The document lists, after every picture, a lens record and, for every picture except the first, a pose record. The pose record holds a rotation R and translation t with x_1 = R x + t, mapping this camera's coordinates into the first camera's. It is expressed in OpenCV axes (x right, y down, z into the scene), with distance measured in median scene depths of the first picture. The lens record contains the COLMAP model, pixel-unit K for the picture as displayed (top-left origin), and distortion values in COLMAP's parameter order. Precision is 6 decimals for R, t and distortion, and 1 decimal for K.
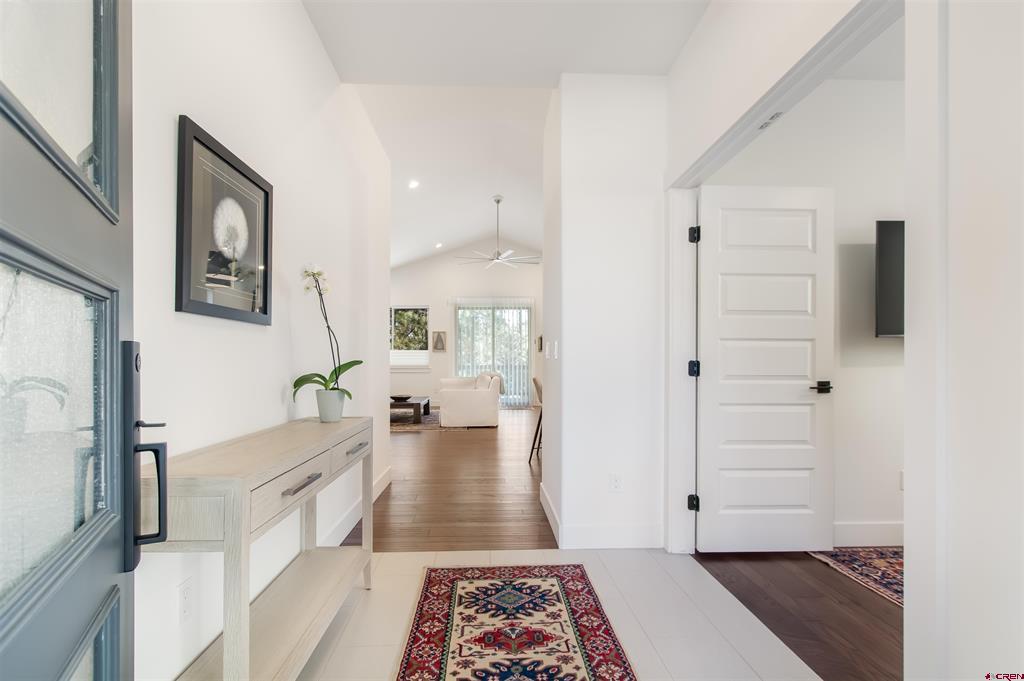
lens RADIAL K [[484.1, 0, 506.5], [0, 484.1, 361.7], [0, 0, 1]] dist [0.000469, -0.000228]
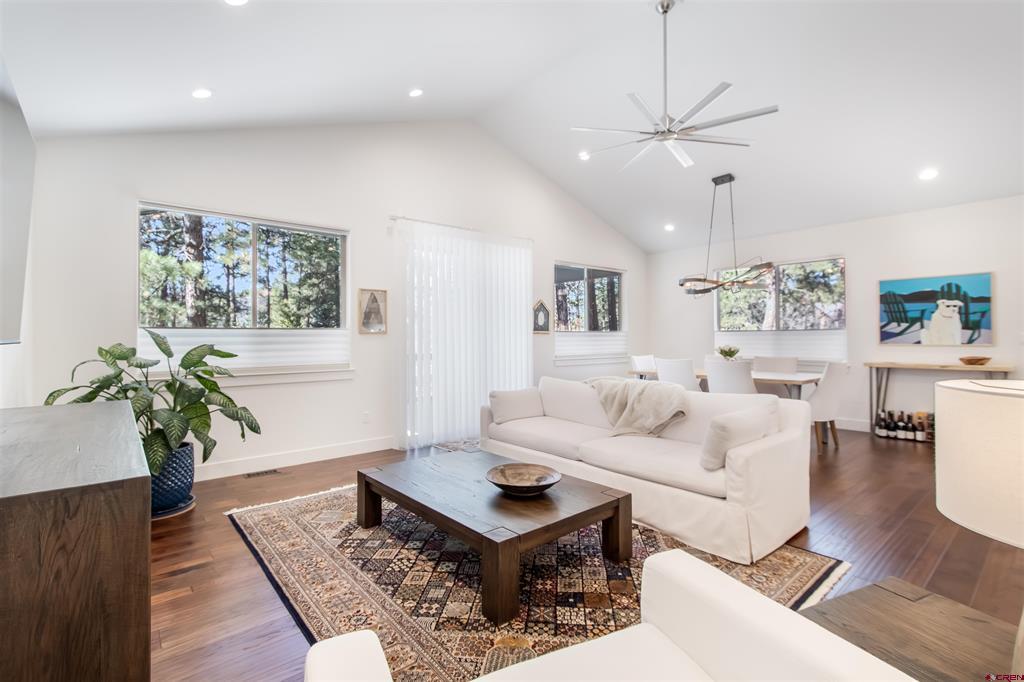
lens RADIAL K [[479.3, 0, 512.0], [0, 479.3, 341.0], [0, 0, 1]] dist [0.002202, 0.000332]
pose [[0.789080, -0.010462, 0.614201, -0.318498], [0.007600, 0.999945, 0.007270, -0.015878], [-0.614243, -0.001068, 0.789116, 0.563039]]
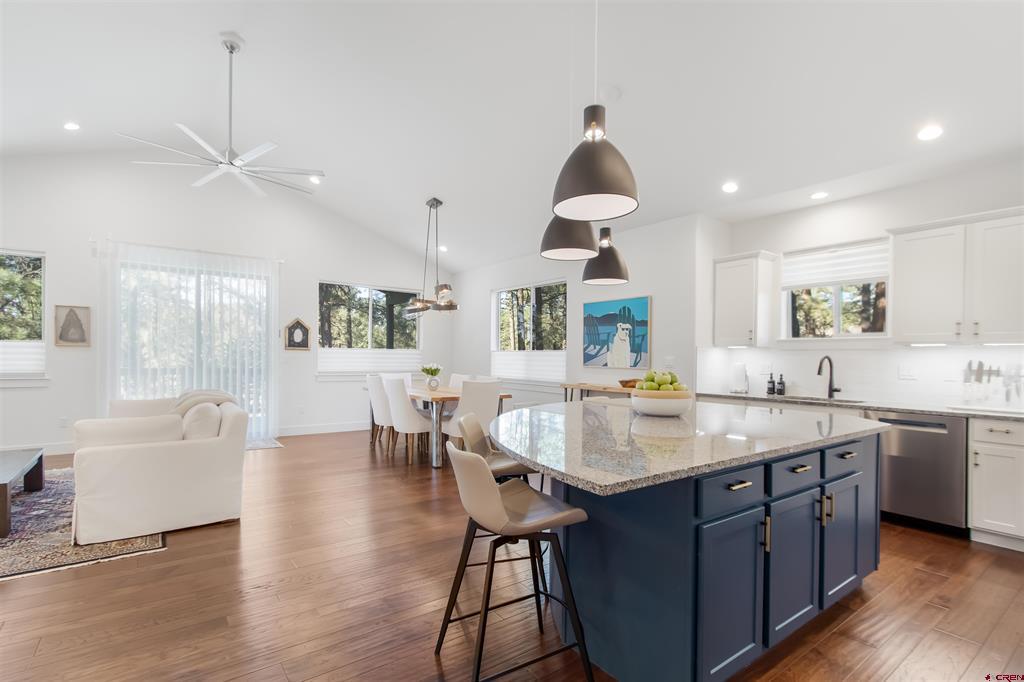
lens RADIAL K [[484.1, 0, 506.5], [0, 484.1, 362.2], [0, 0, 1]] dist [0.000469, -0.000228]
pose [[0.829576, 0.004147, 0.558379, -0.045610], [-0.011808, 0.999879, 0.010117, -0.014113], [-0.558269, -0.014986, 0.829524, 0.329967]]
